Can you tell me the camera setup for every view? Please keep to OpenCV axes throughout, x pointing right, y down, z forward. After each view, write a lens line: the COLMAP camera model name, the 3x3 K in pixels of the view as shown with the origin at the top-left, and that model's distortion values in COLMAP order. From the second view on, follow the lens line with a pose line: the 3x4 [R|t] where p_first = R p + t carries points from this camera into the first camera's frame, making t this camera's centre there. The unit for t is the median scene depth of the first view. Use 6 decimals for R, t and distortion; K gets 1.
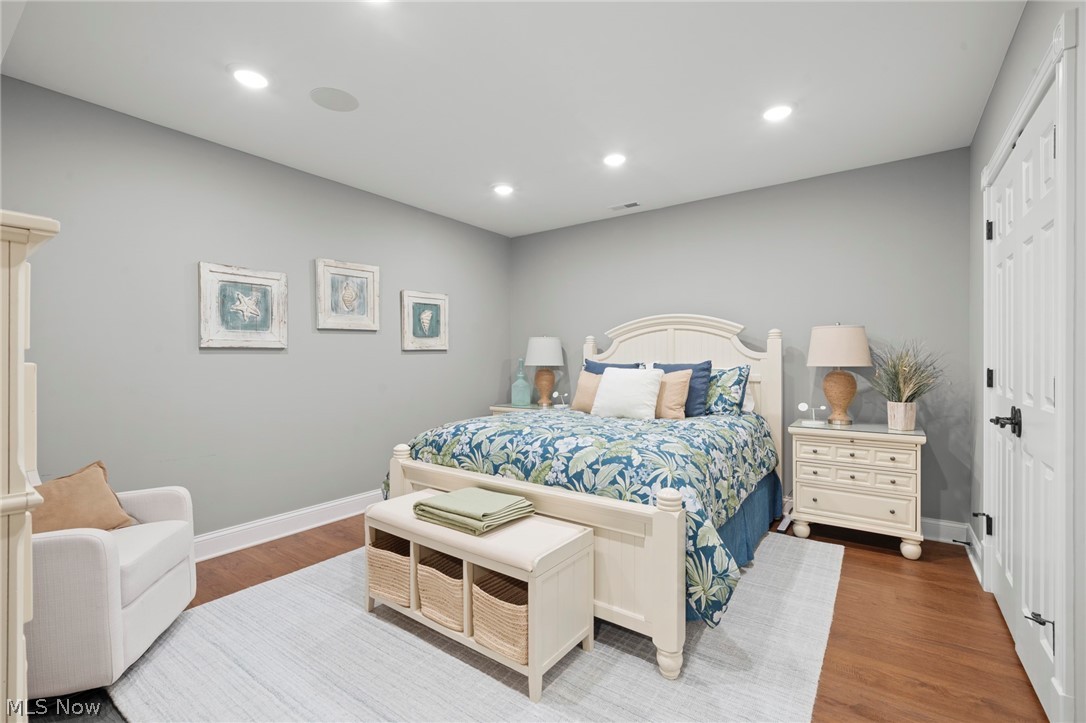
lens RADIAL K [[468.9, 0, 550.2], [0, 468.9, 364.0], [0, 0, 1]] dist [0.001908, 0.000781]
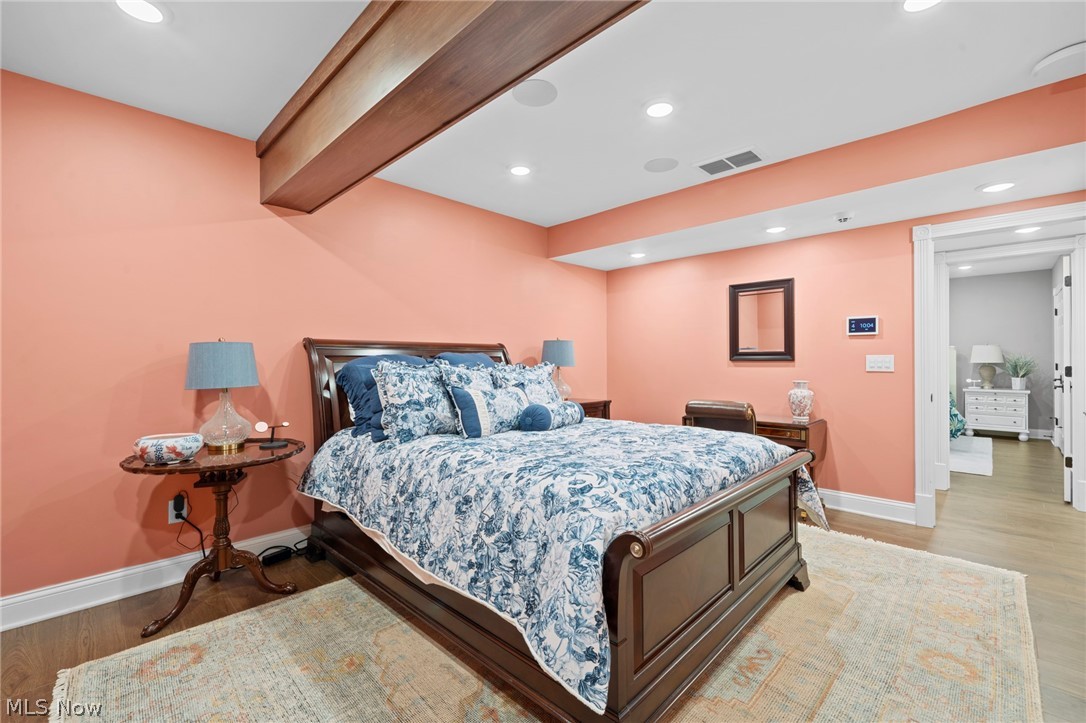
lens RADIAL K [[468.9, 0, 536.4], [0, 468.9, 358.0], [0, 0, 1]] dist [0.001908, 0.000781]
pose [[0.988805, 0.004342, -0.149152, -1.303220], [-0.006011, 0.999924, -0.010745, 0.020839], [0.149094, 0.011521, 0.988756, -1.708301]]
